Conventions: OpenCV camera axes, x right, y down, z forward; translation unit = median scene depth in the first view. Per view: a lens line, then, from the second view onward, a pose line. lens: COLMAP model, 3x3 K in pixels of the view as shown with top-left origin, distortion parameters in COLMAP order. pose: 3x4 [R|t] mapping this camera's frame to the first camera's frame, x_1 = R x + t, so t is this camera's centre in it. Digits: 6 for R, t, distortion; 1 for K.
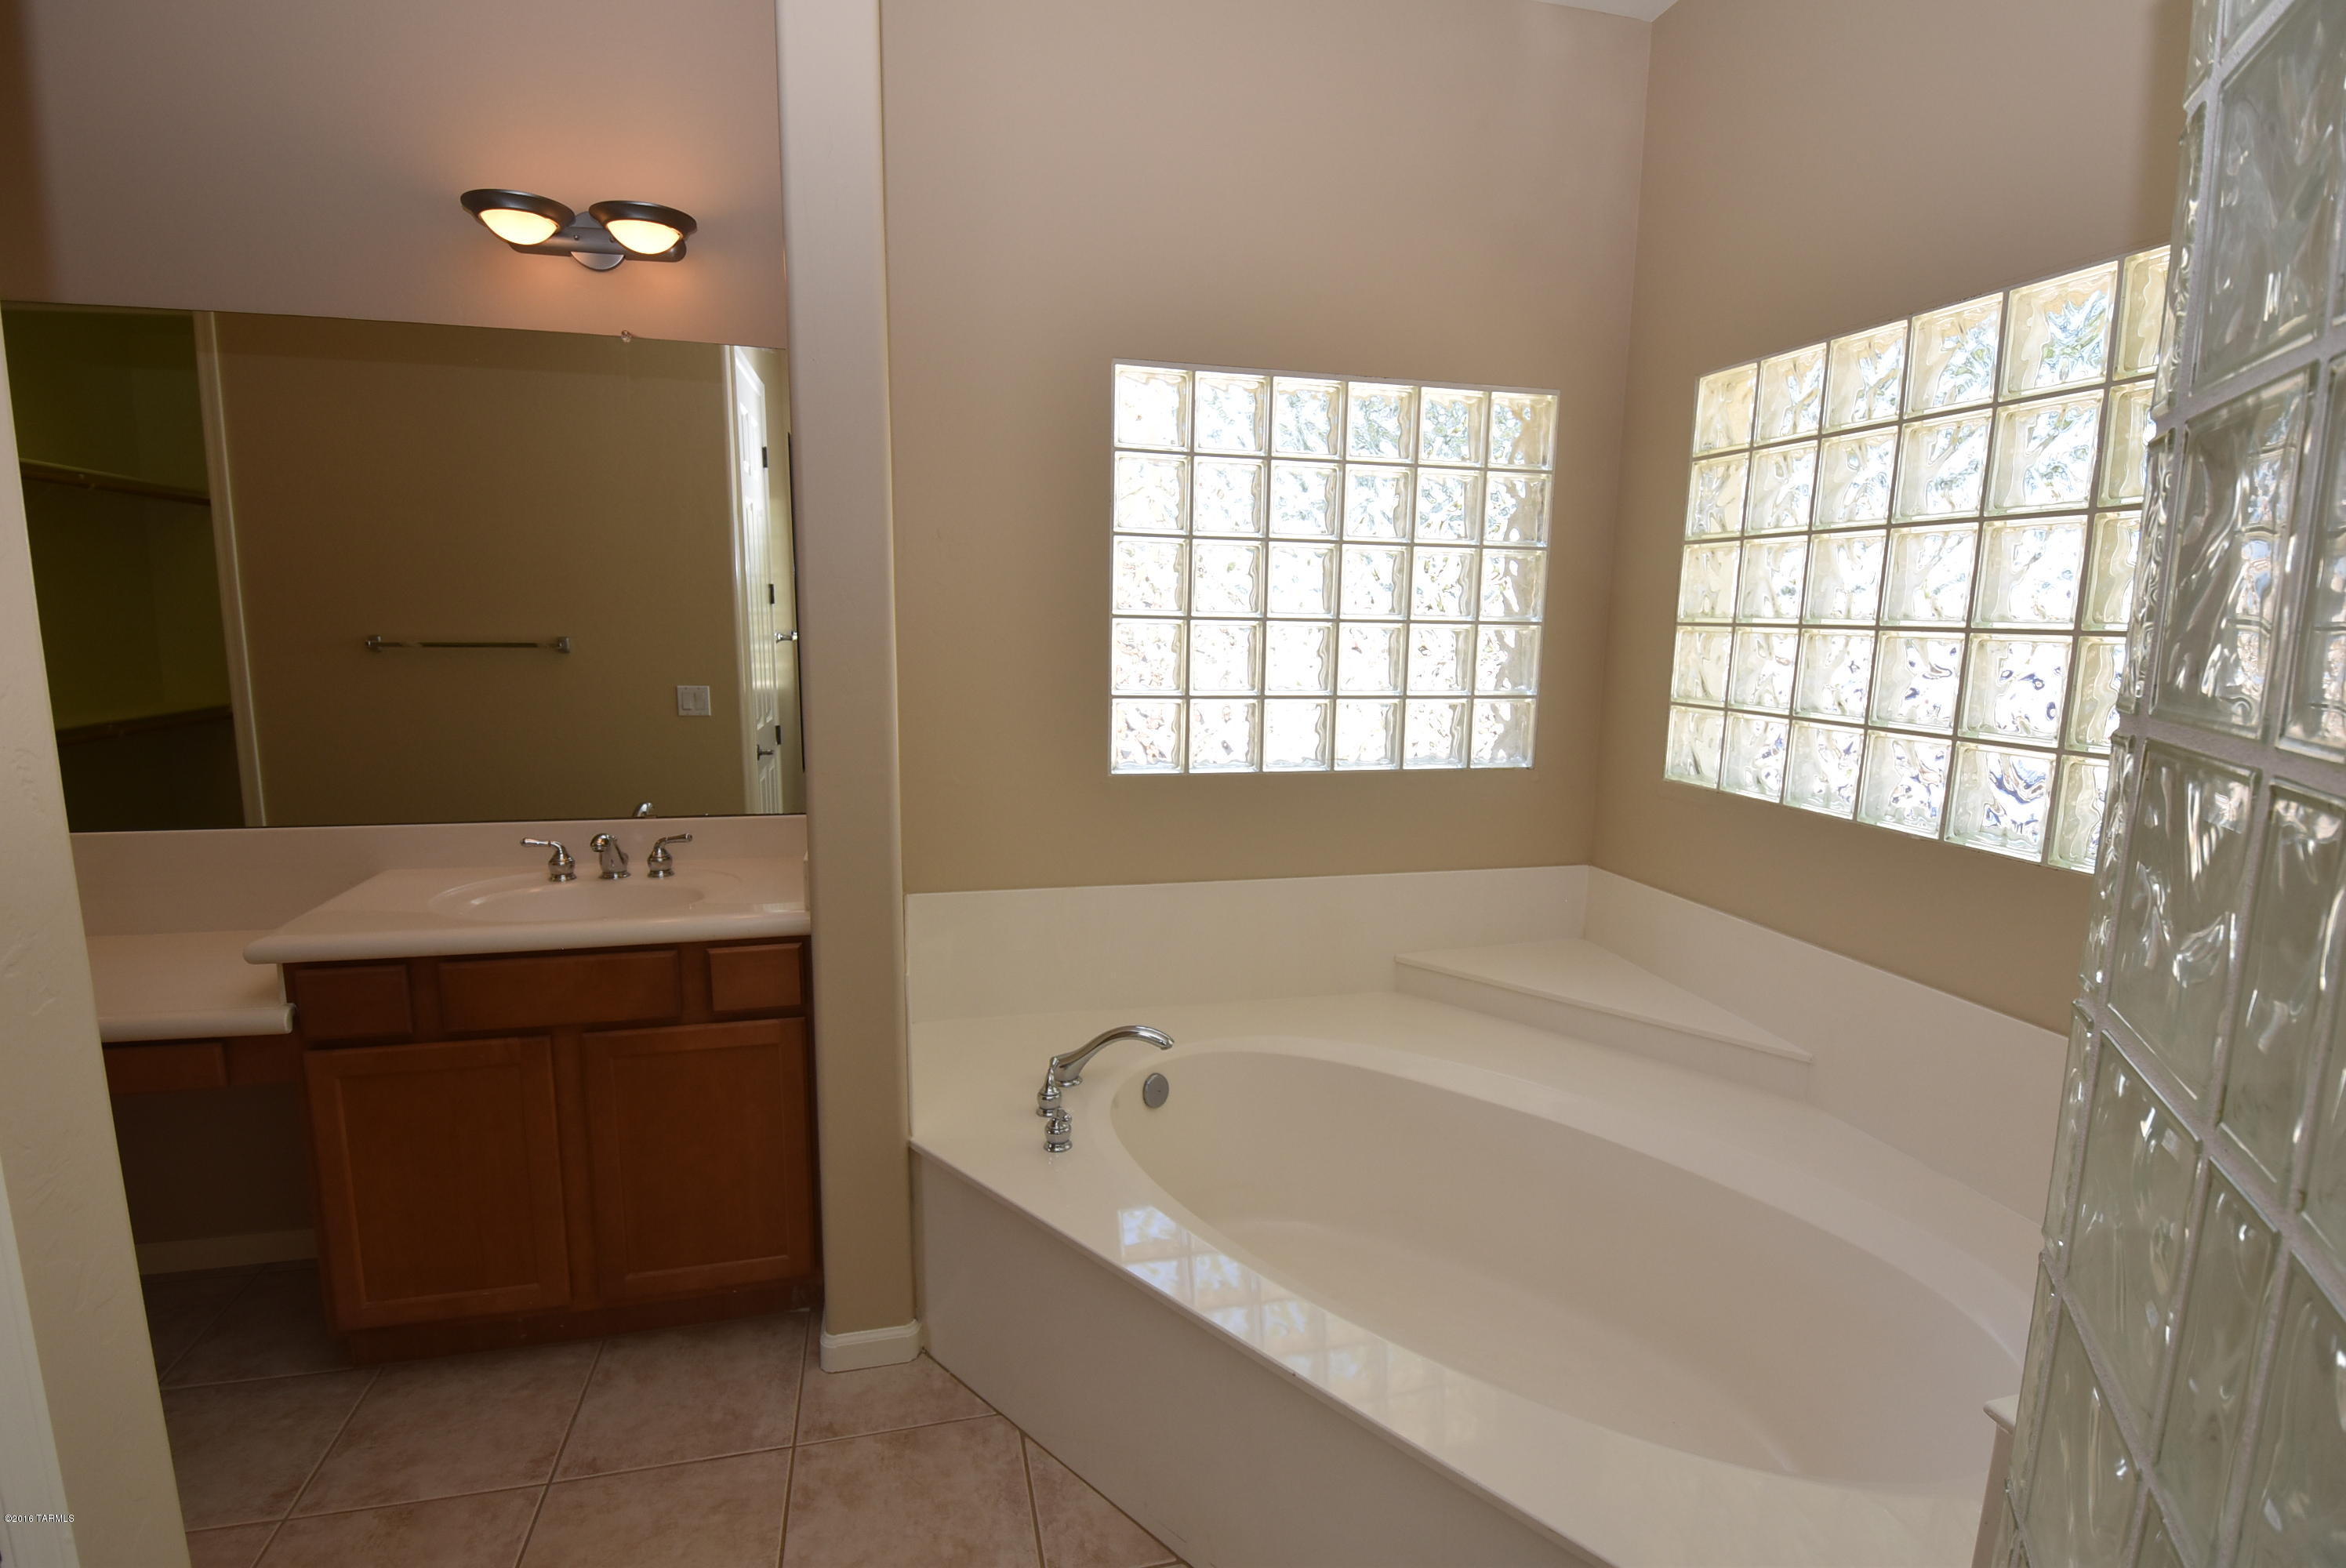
lens RADIAL K [[1110.4, 0, 1172.4], [0, 1110.4, 785.2], [0, 0, 1]] dist [0.000855, -0.006096]
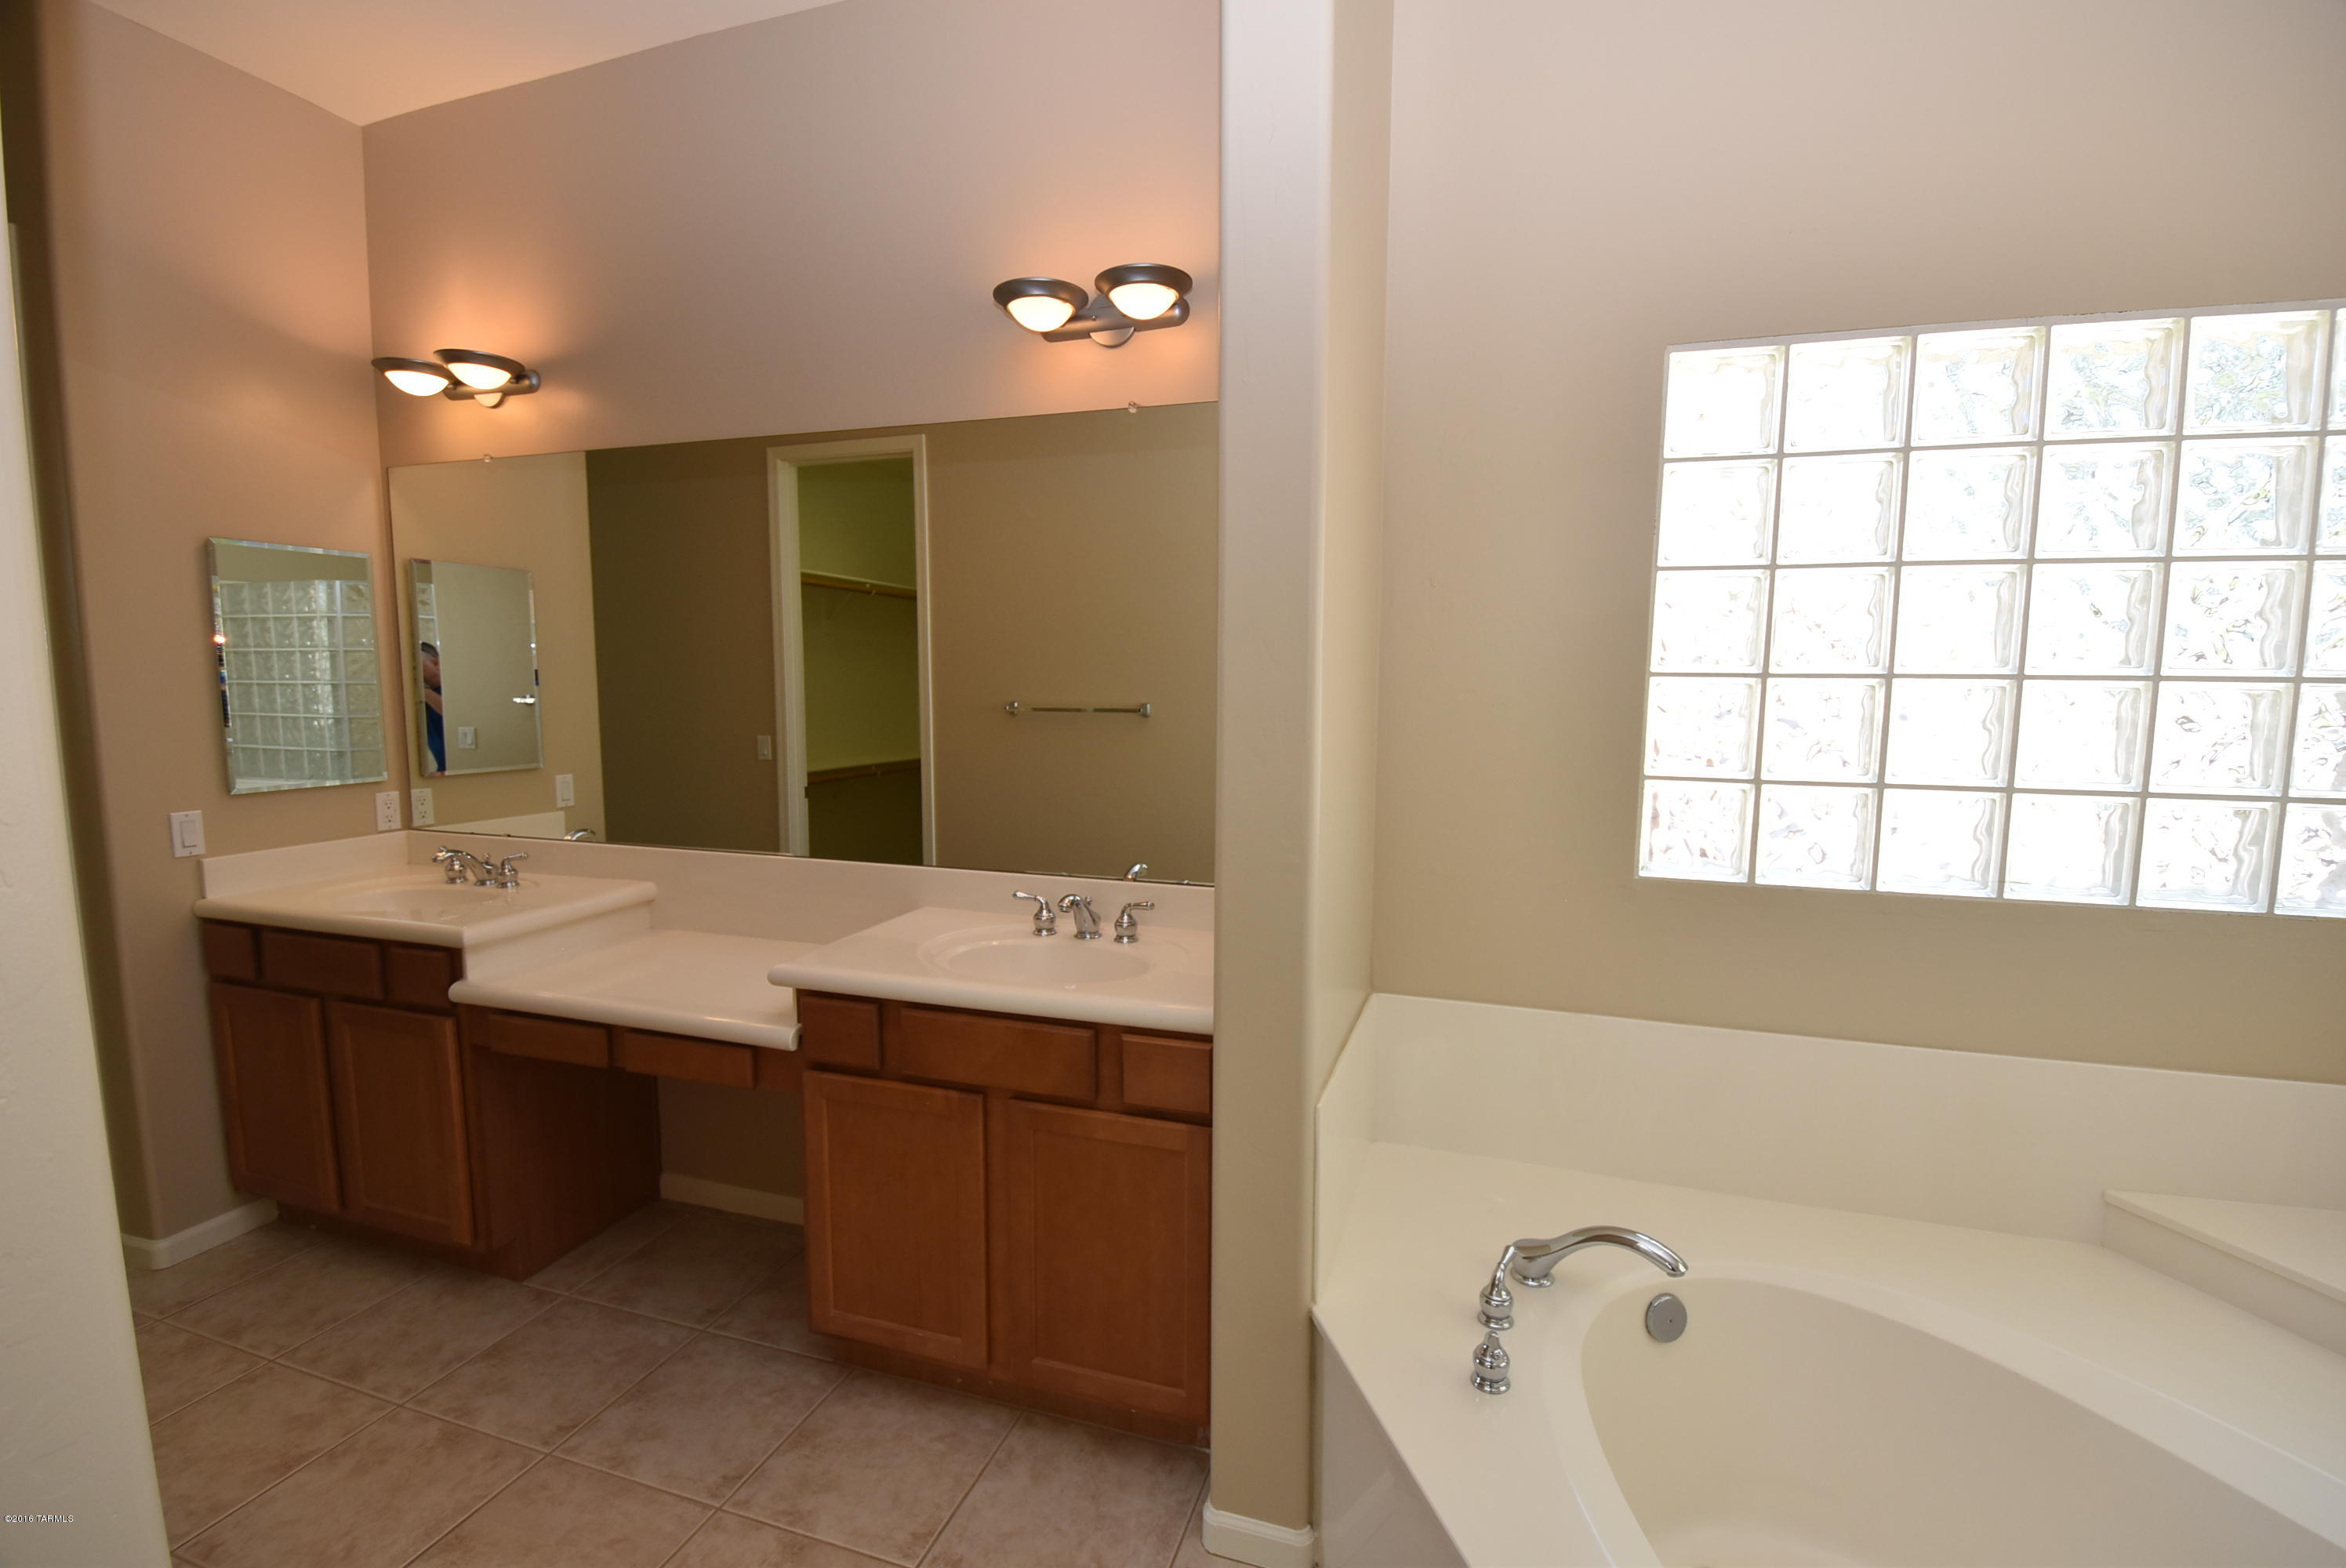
lens RADIAL K [[1027.5, 0, 1175.3], [0, 1027.5, 794.8], [0, 0, 1]] dist [0.012421, -0.019664]
pose [[0.848956, 0.047206, -0.526351, 0.052774], [-0.071706, 0.997081, -0.026232, -0.027919], [0.523576, 0.060012, 0.849863, 0.240712]]
